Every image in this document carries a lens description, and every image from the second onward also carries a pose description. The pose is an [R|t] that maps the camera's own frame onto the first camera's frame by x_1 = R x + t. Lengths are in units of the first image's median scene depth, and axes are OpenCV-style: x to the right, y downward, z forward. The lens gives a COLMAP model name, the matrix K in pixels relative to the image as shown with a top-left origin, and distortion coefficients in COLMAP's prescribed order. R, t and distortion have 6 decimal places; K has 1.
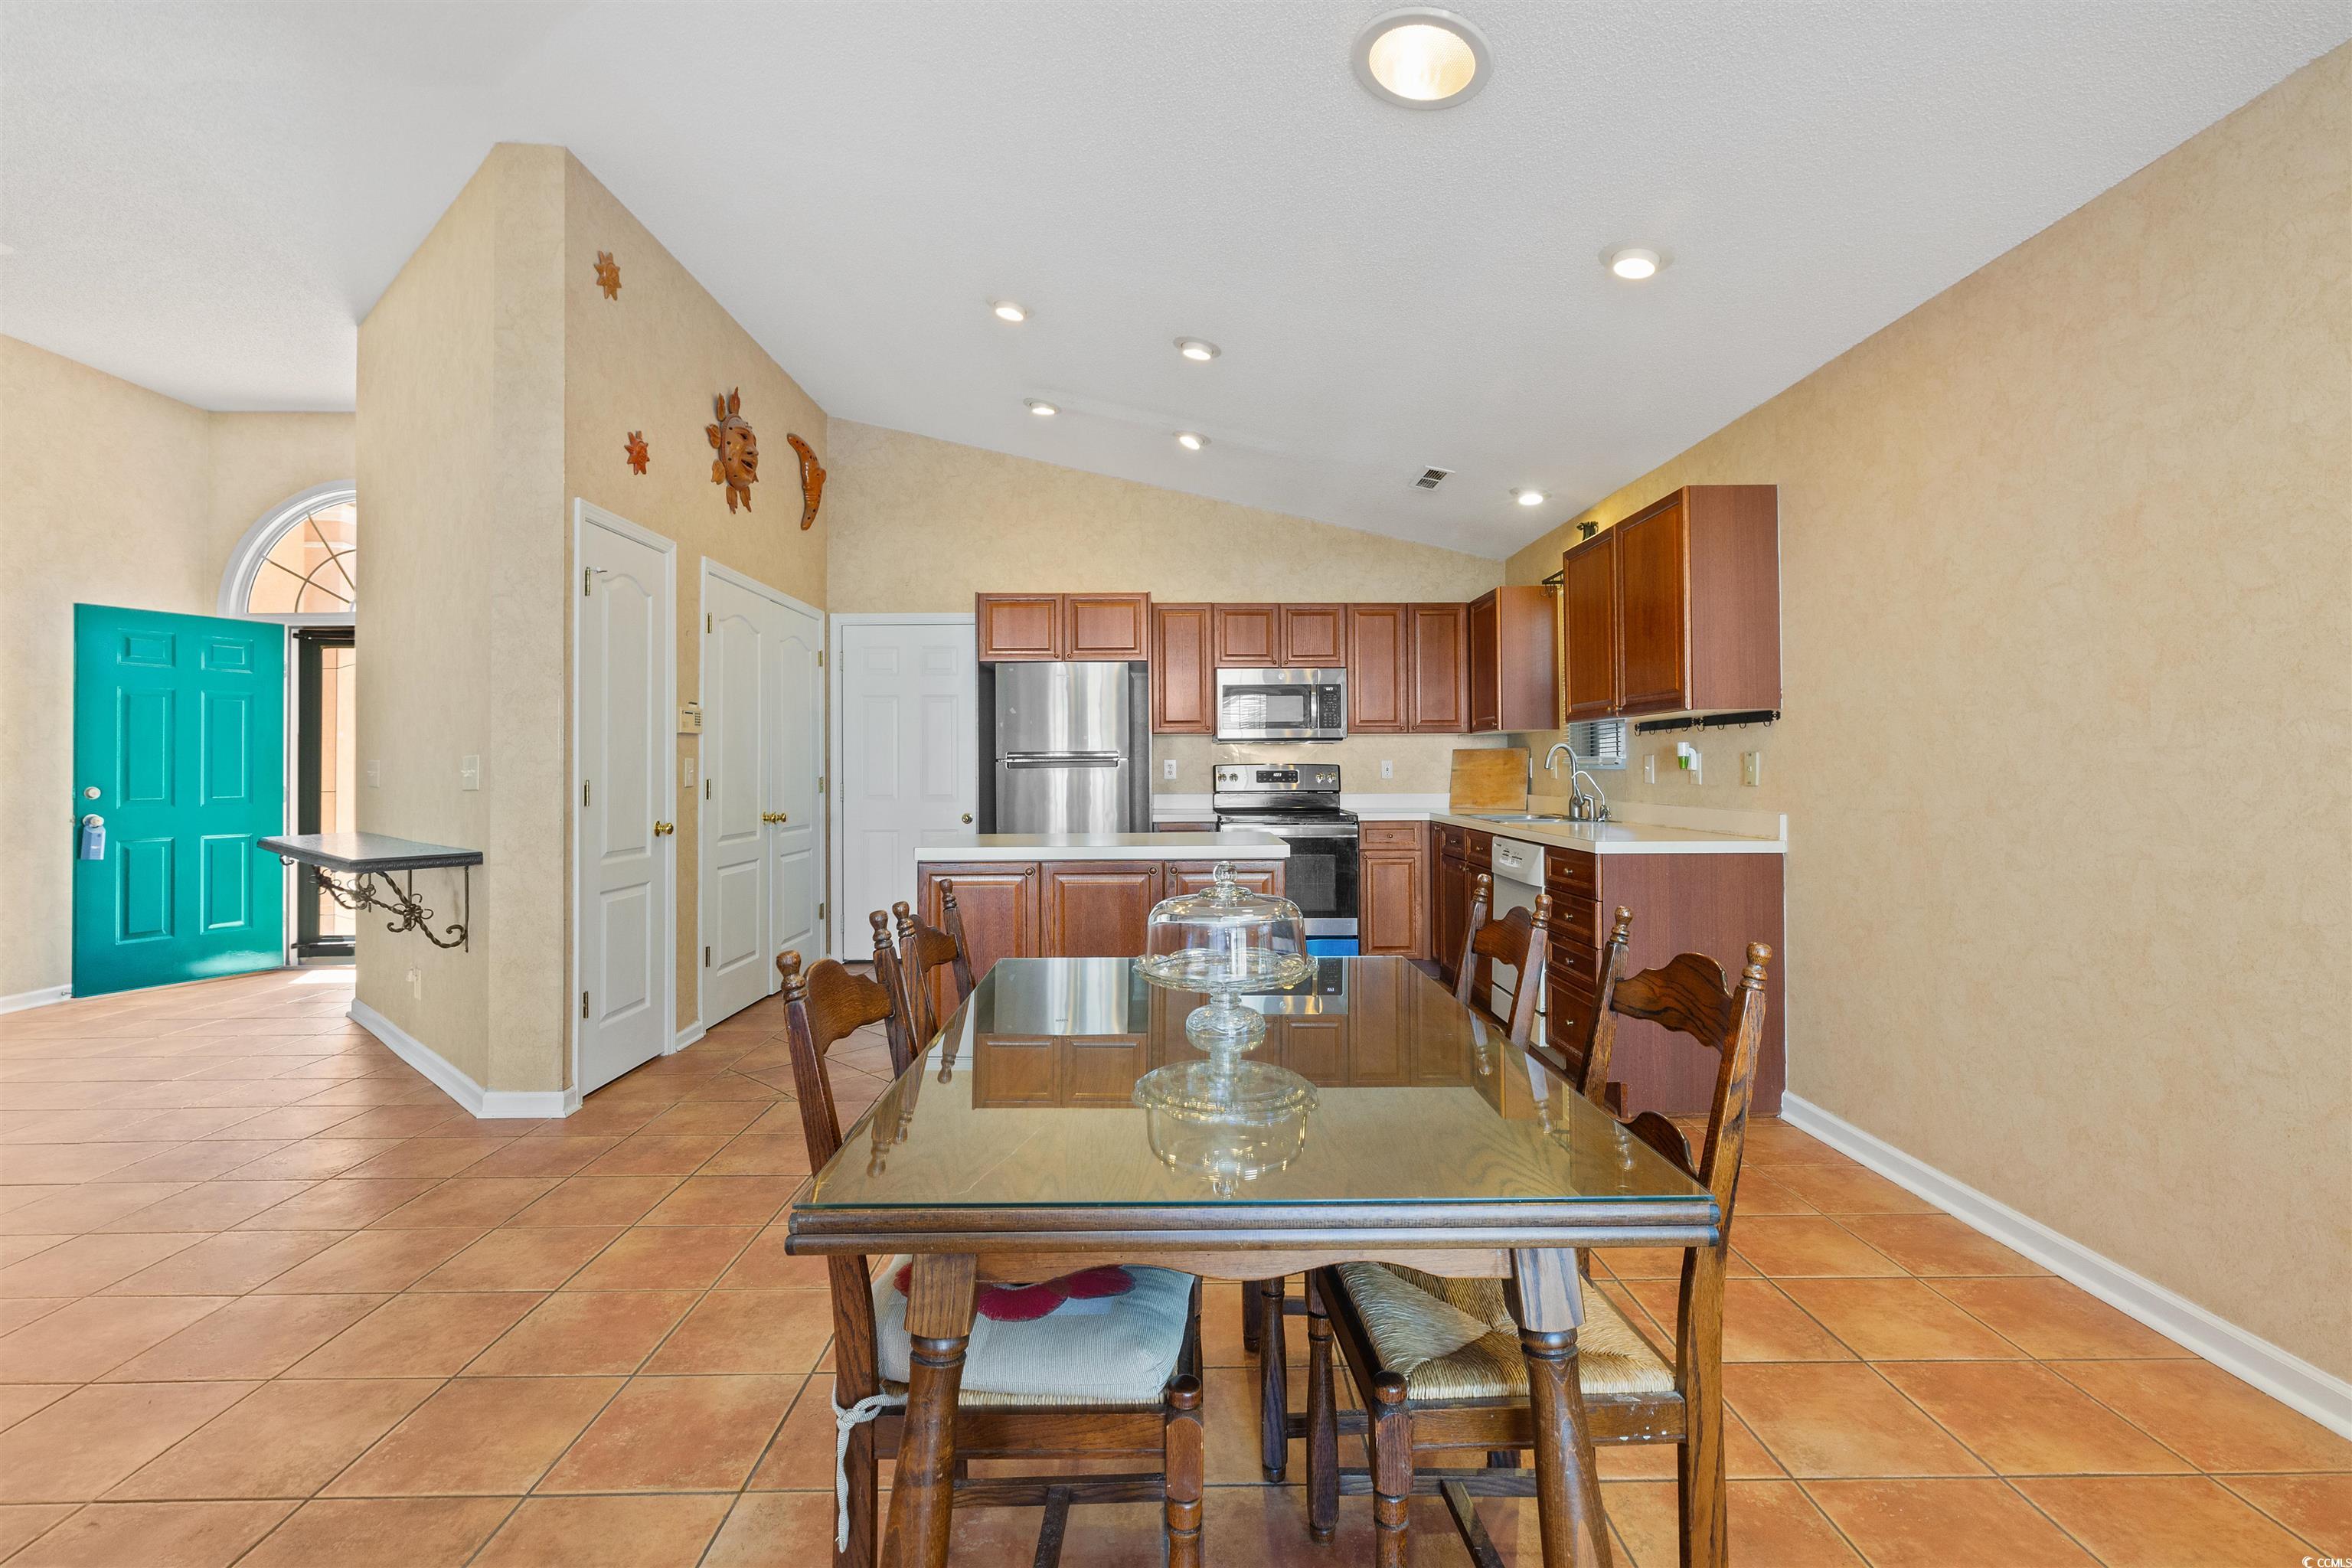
lens RADIAL K [[1058.2, 0, 1184.9], [0, 1058.2, 751.9], [0, 0, 1]] dist [0.005295, 0.000667]
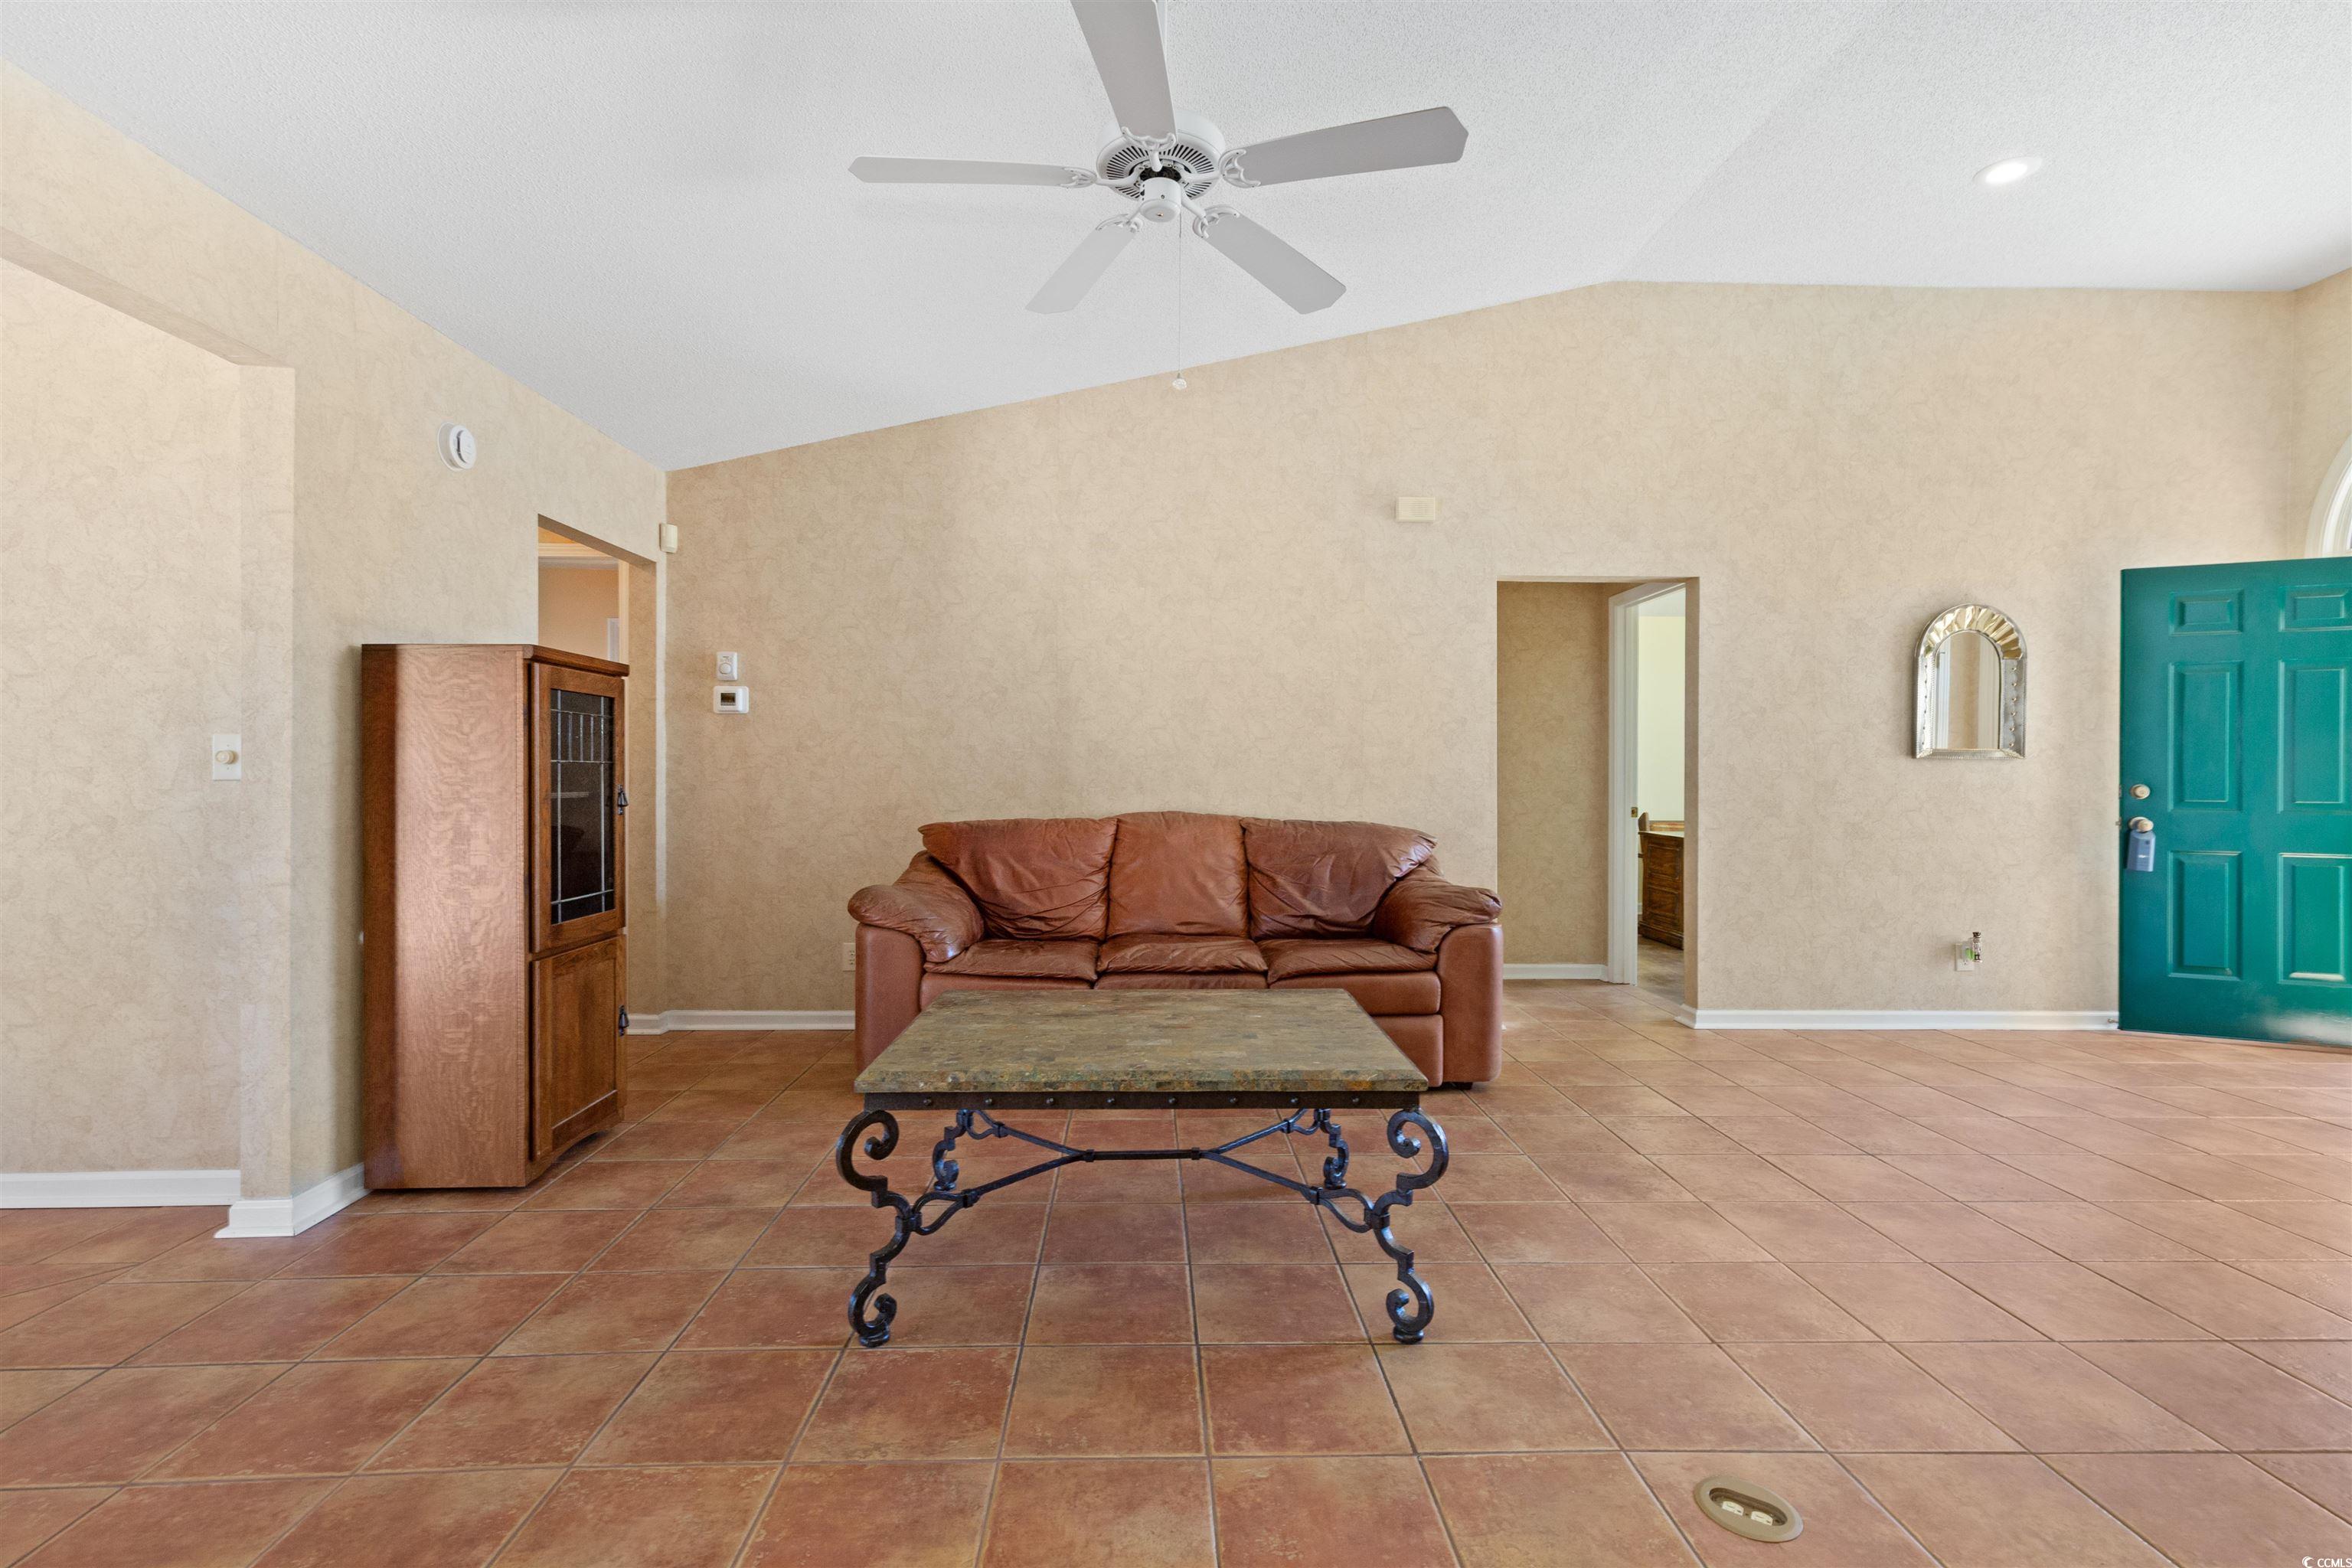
lens RADIAL K [[1058.2, 0, 1174.2], [0, 1058.2, 777.6], [0, 0, 1]] dist [0.005295, 0.000667]
pose [[0.010494, 0.009008, -0.999904, -0.192897], [0.008333, 0.999924, 0.009096, 0.013668], [0.999910, -0.008428, 0.010418, 0.227601]]
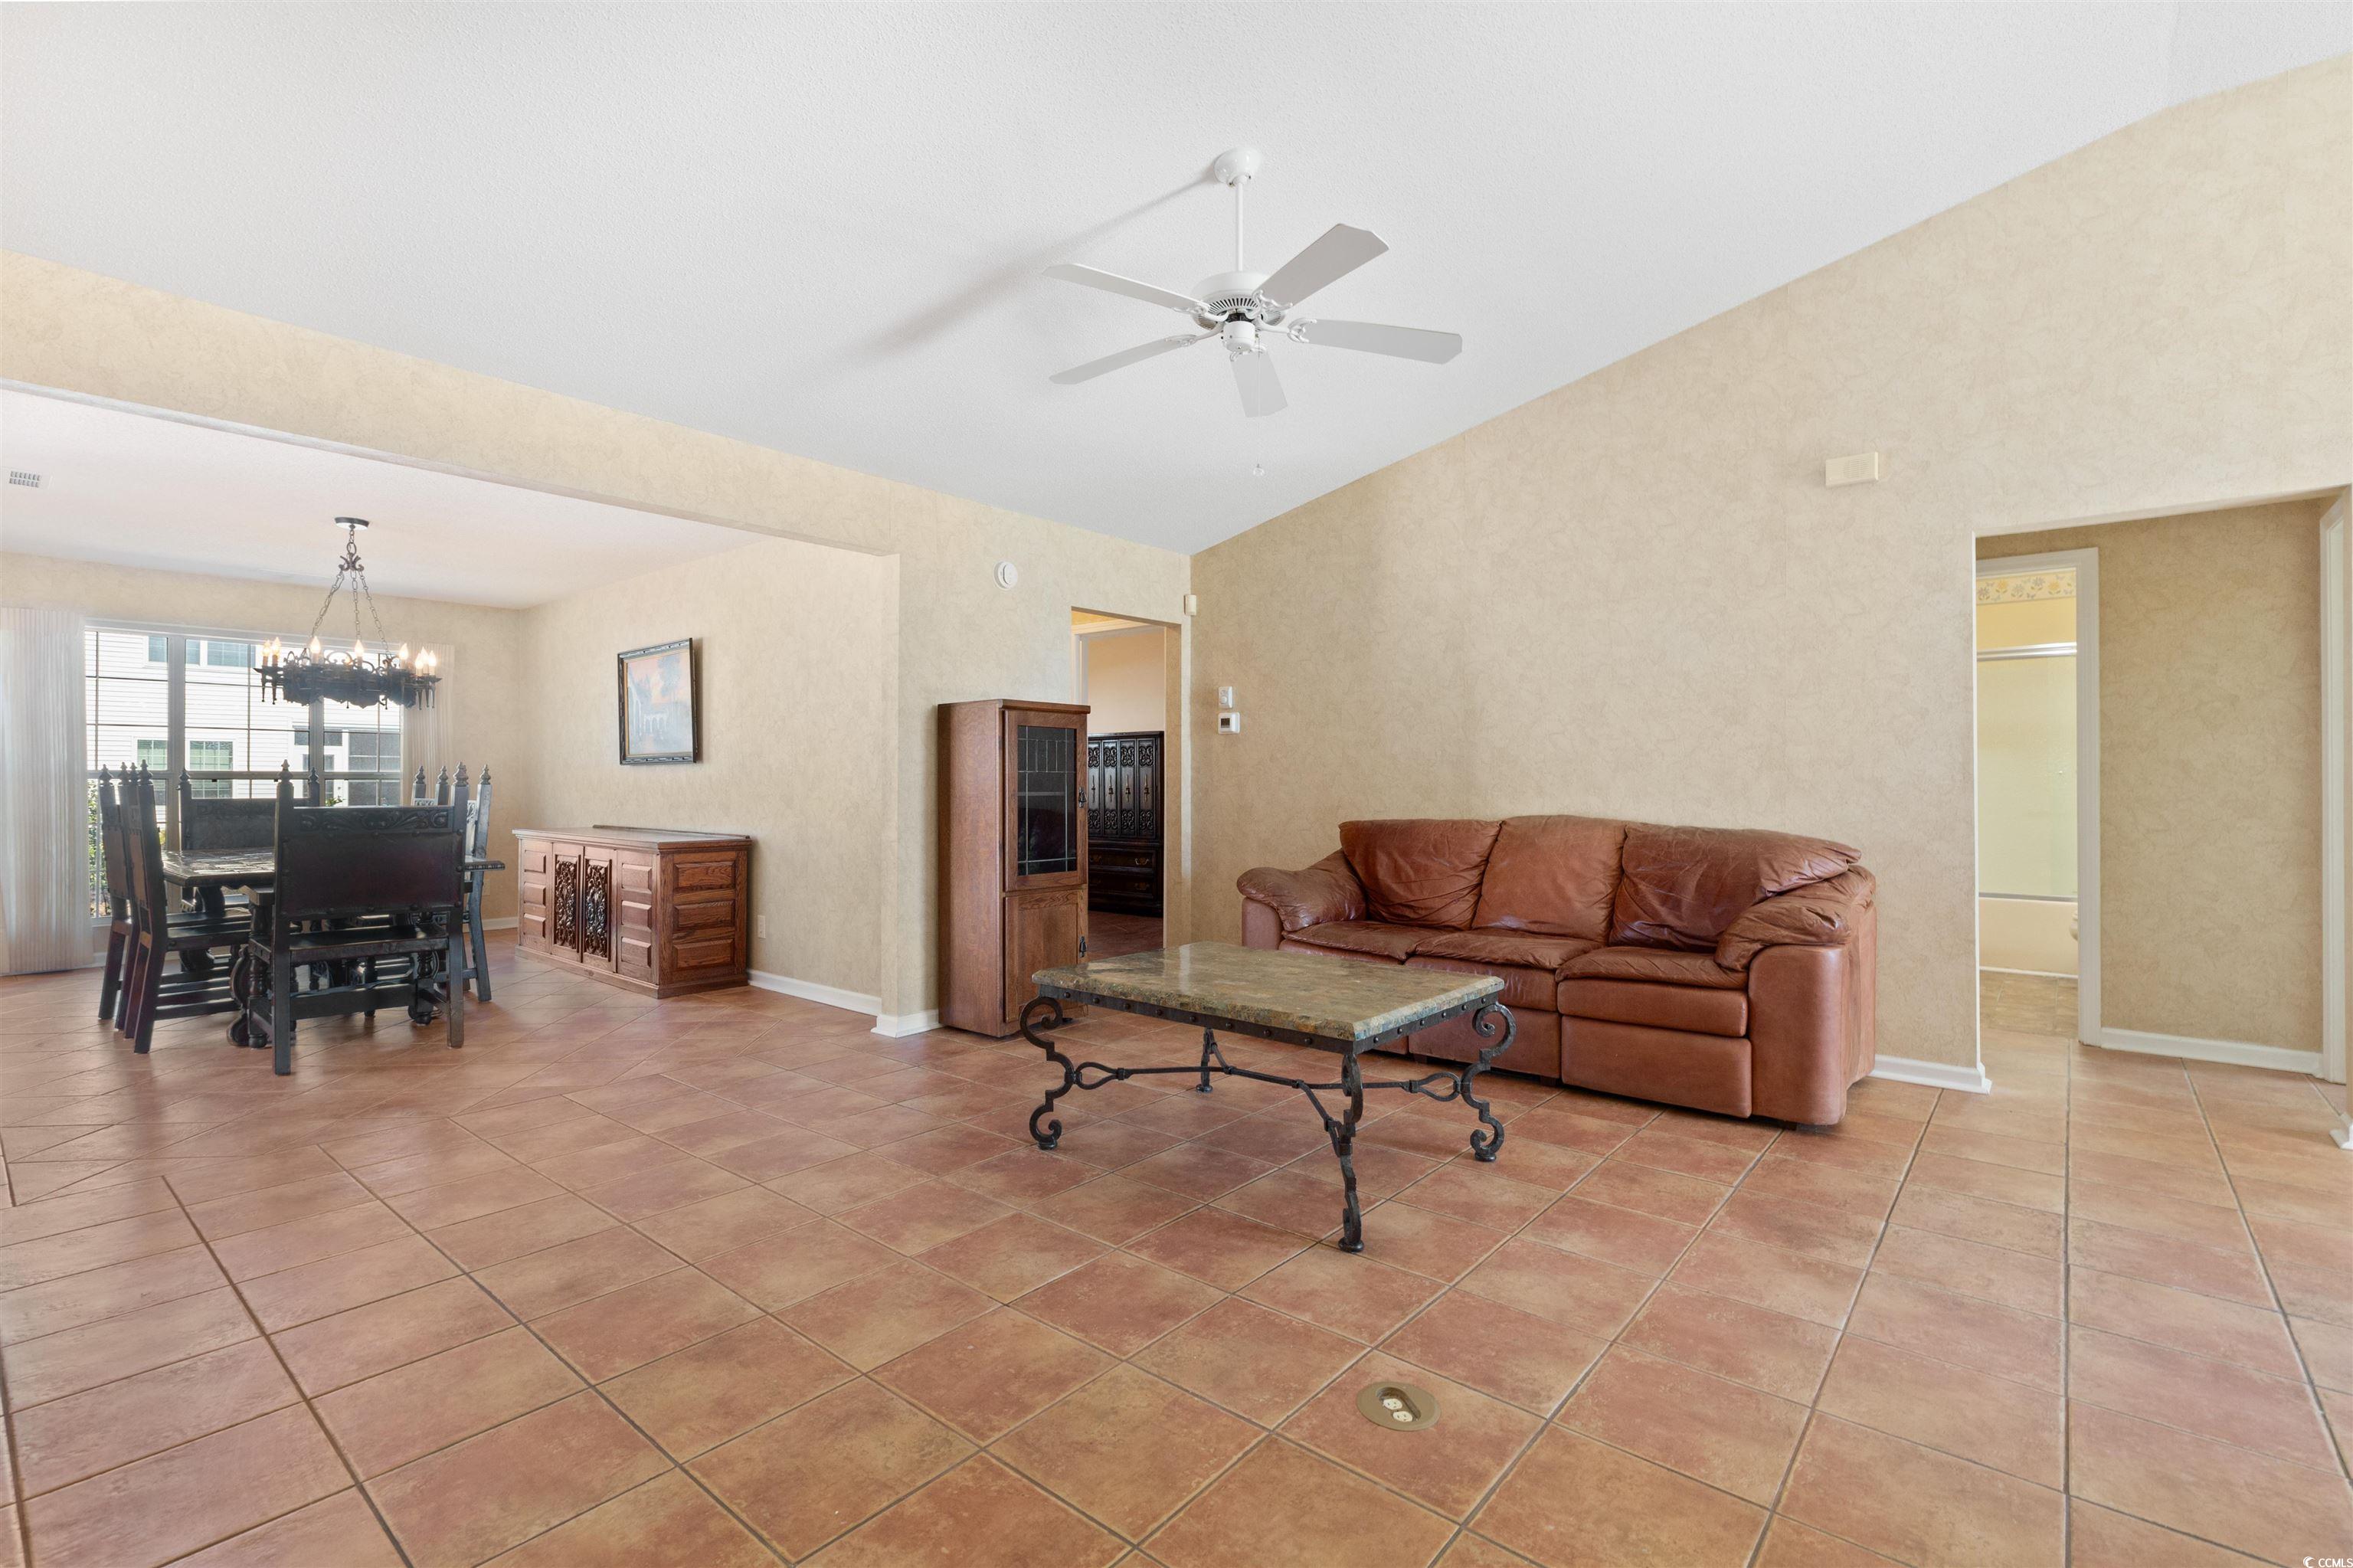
lens RADIAL K [[1058.7, 0, 1179.1], [0, 1058.7, 776.1], [0, 0, 1]] dist [0.005295, 0.000667]
pose [[-0.657019, 0.001696, -0.753872, -0.181169], [0.012970, 0.999875, -0.009054, 0.020502], [0.753763, -0.015726, -0.656958, 0.566258]]
